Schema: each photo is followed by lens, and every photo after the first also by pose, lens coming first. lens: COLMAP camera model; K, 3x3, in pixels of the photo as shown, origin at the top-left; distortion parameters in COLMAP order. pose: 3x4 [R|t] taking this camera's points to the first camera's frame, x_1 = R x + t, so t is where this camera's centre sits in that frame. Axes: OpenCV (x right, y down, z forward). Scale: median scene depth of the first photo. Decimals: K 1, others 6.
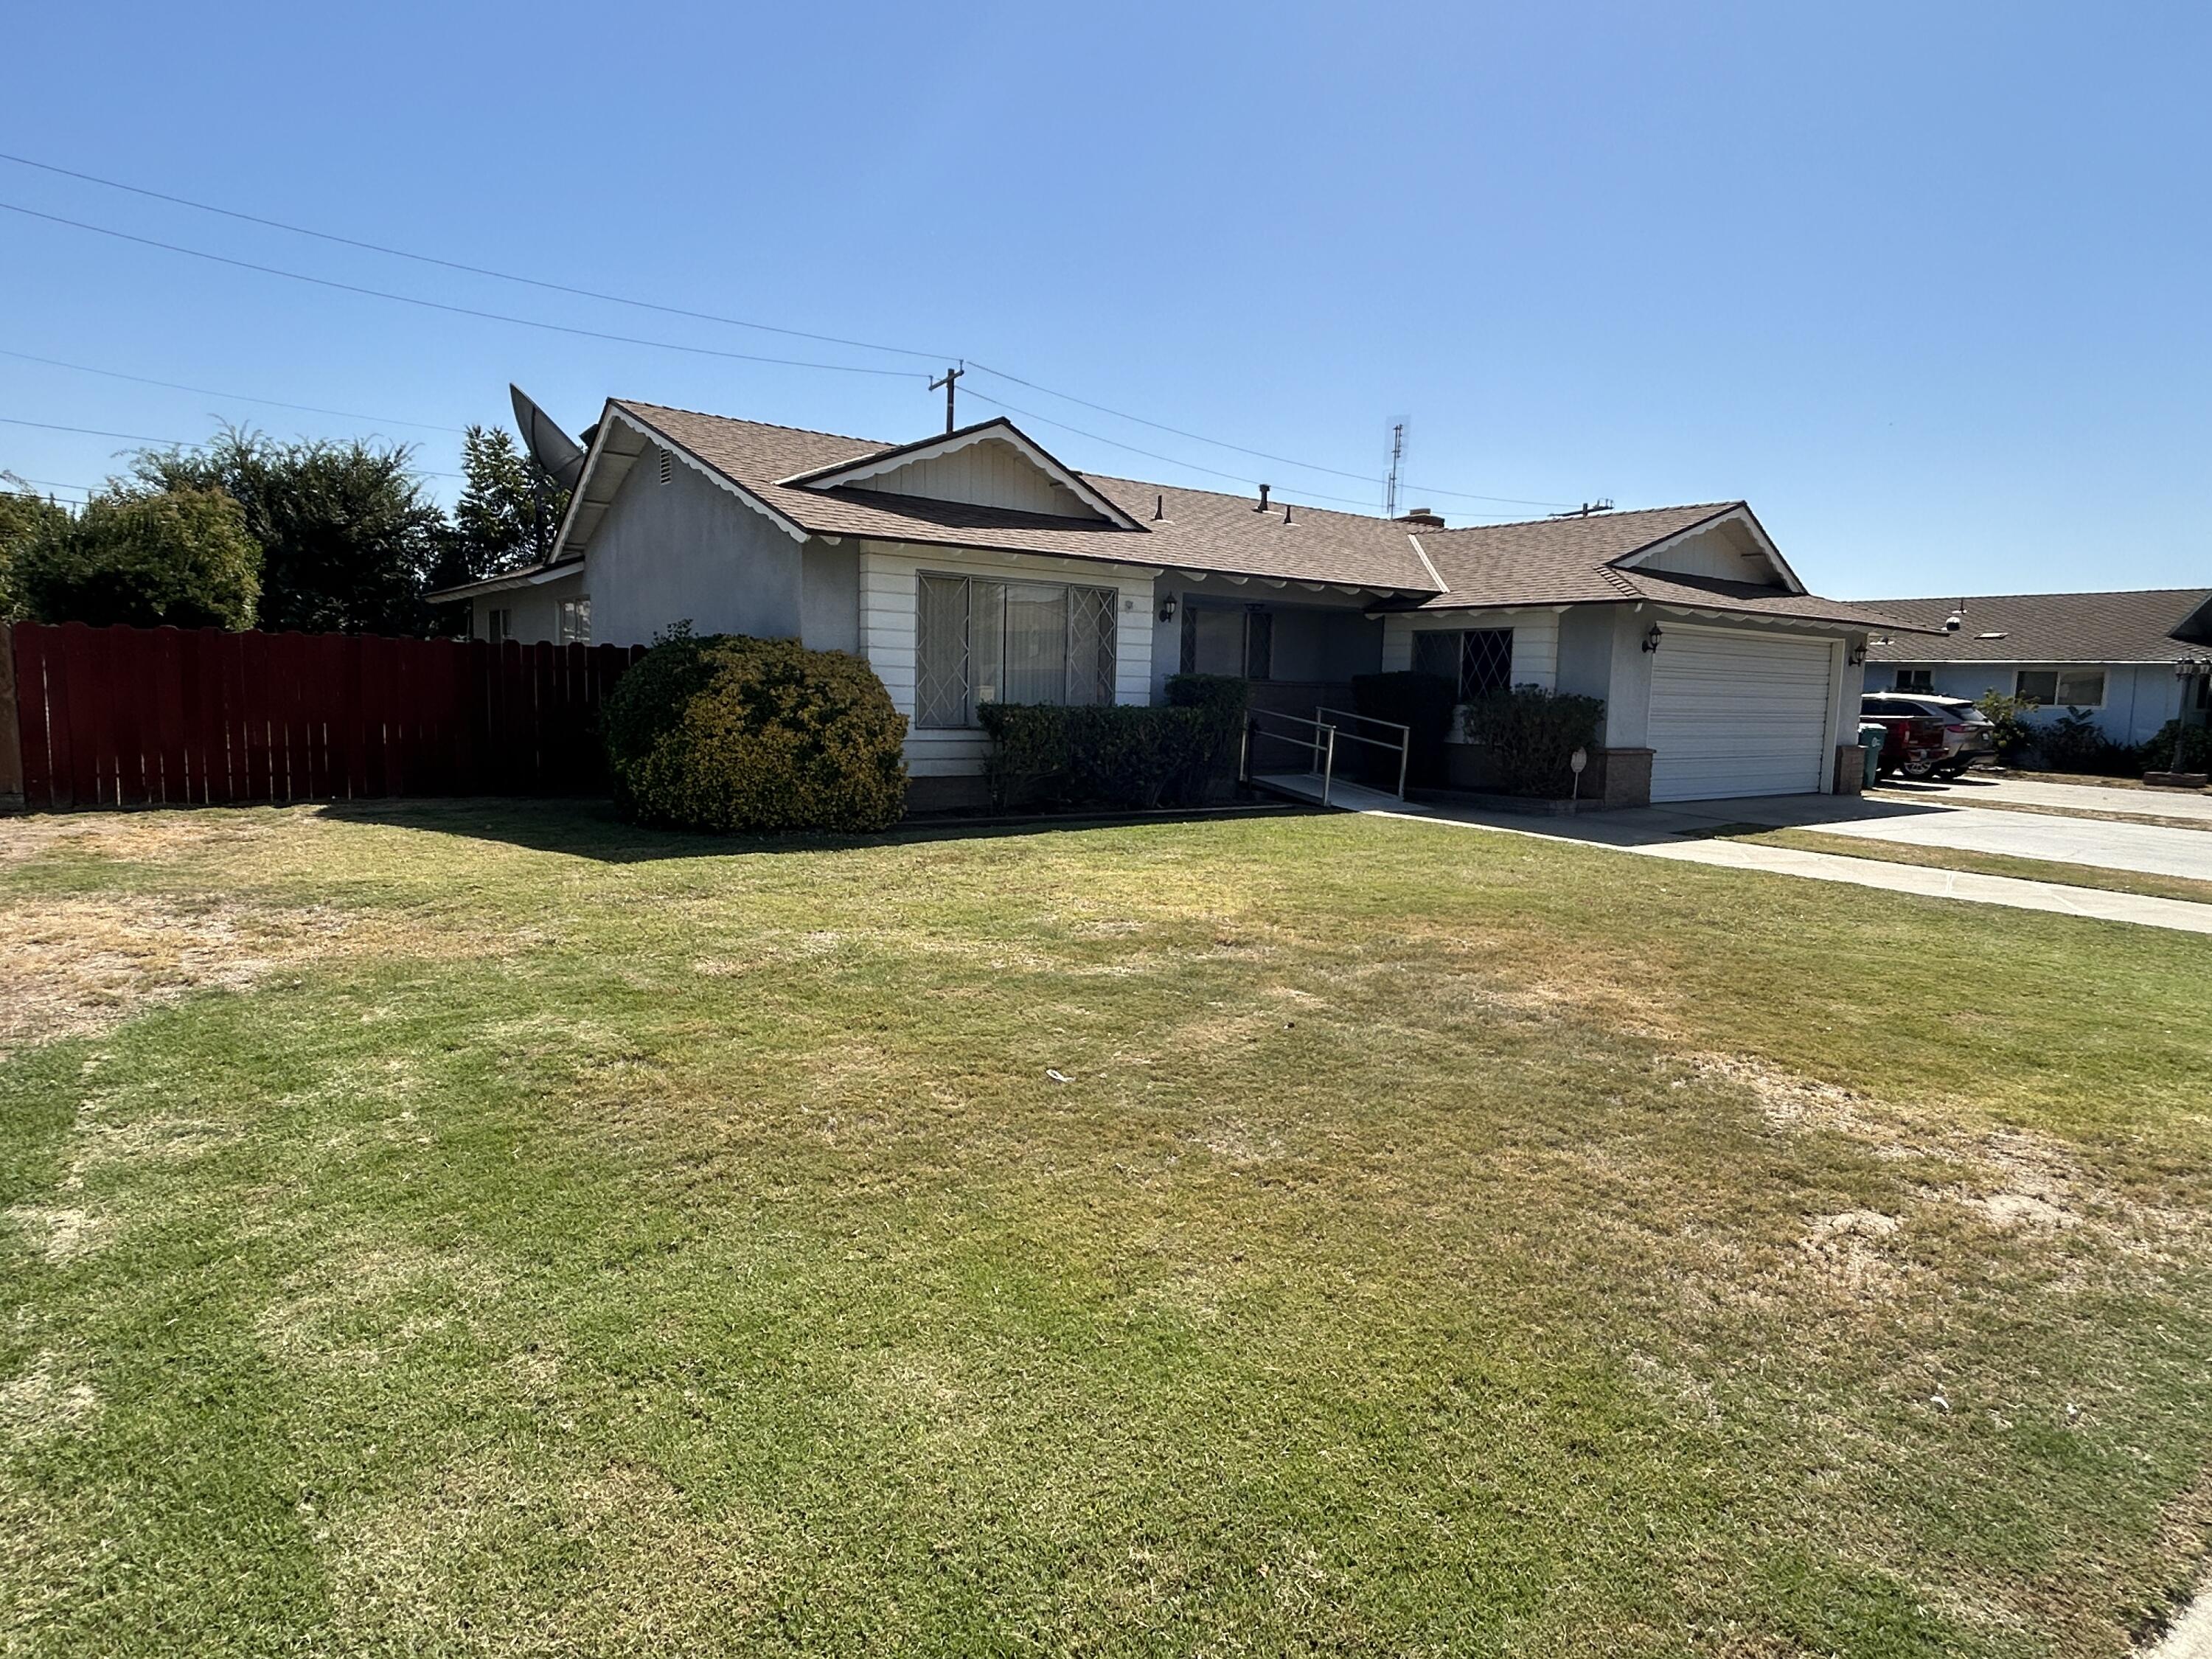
lens RADIAL K [[1228.8, 0, 1110.3], [0, 1228.8, 826.1], [0, 0, 1]] dist [0.006499, 0.000288]
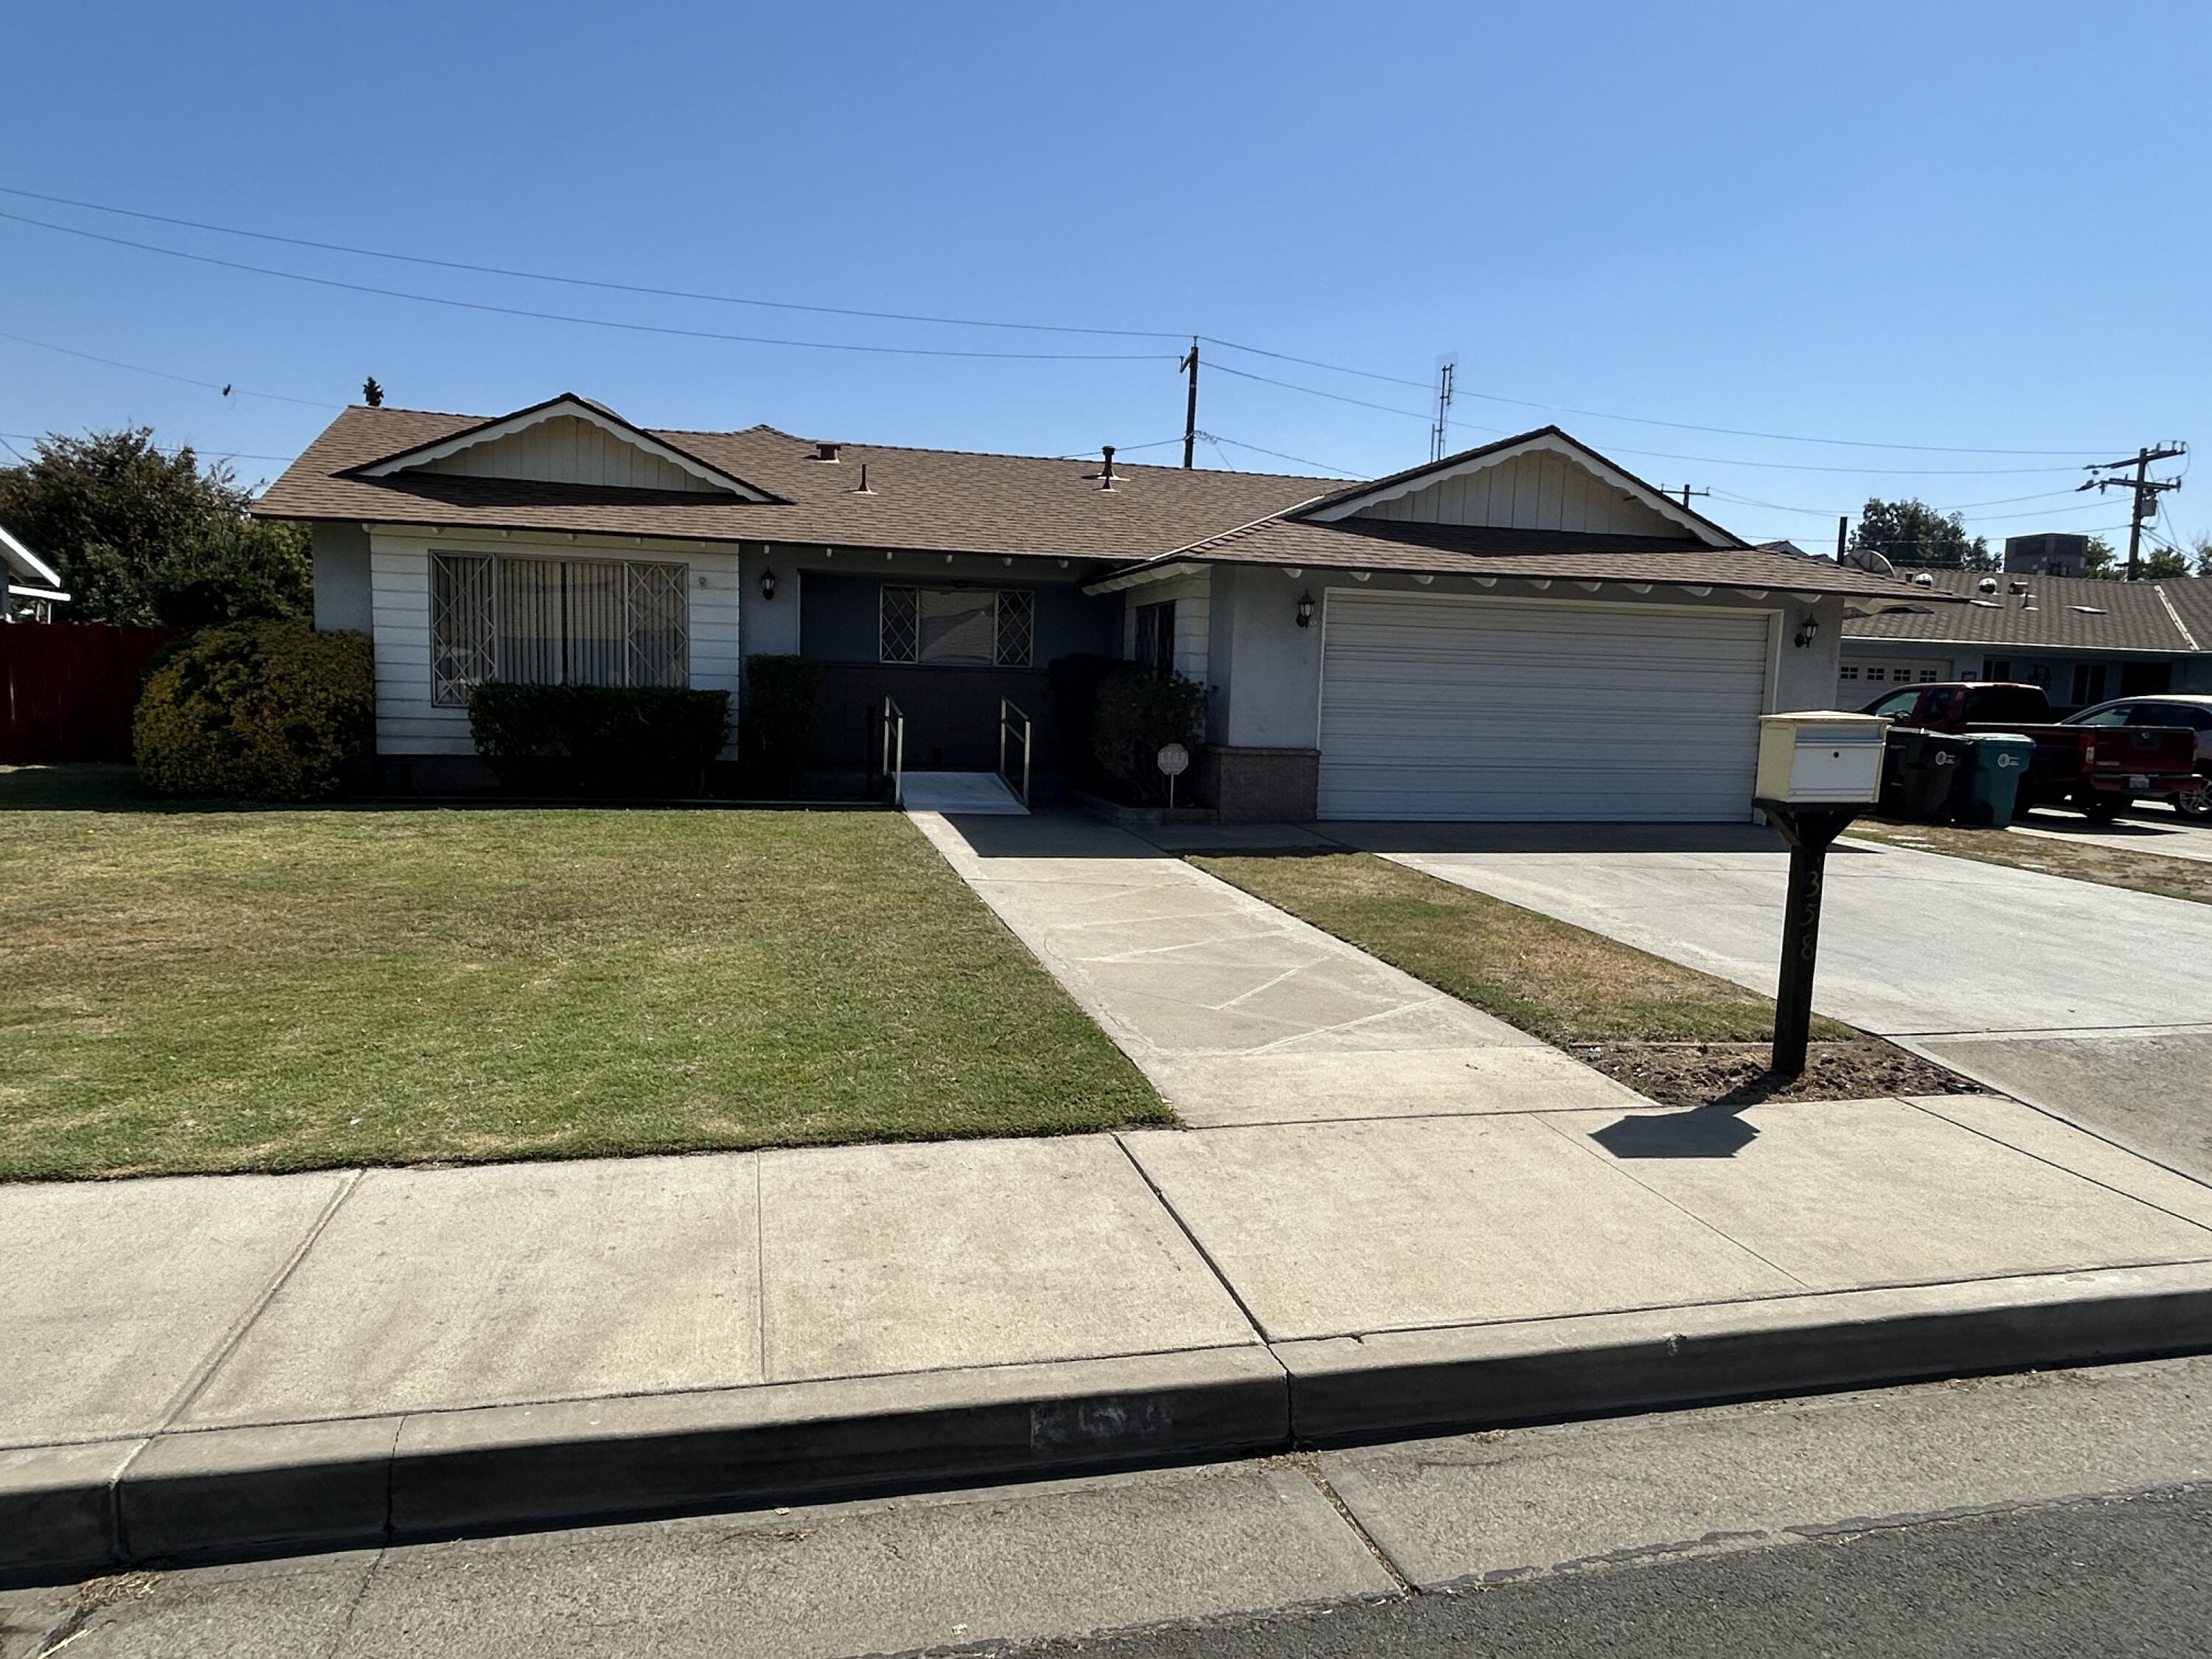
lens RADIAL K [[1338.6, 0, 1101.1], [0, 1338.6, 830.5], [0, 0, 1]] dist [-0.003670, 0.001340]
pose [[0.921337, 0.045714, -0.386068, 0.685766], [-0.051061, 0.998689, -0.003602, -0.001500], [0.385397, 0.023032, 0.922463, 0.173697]]
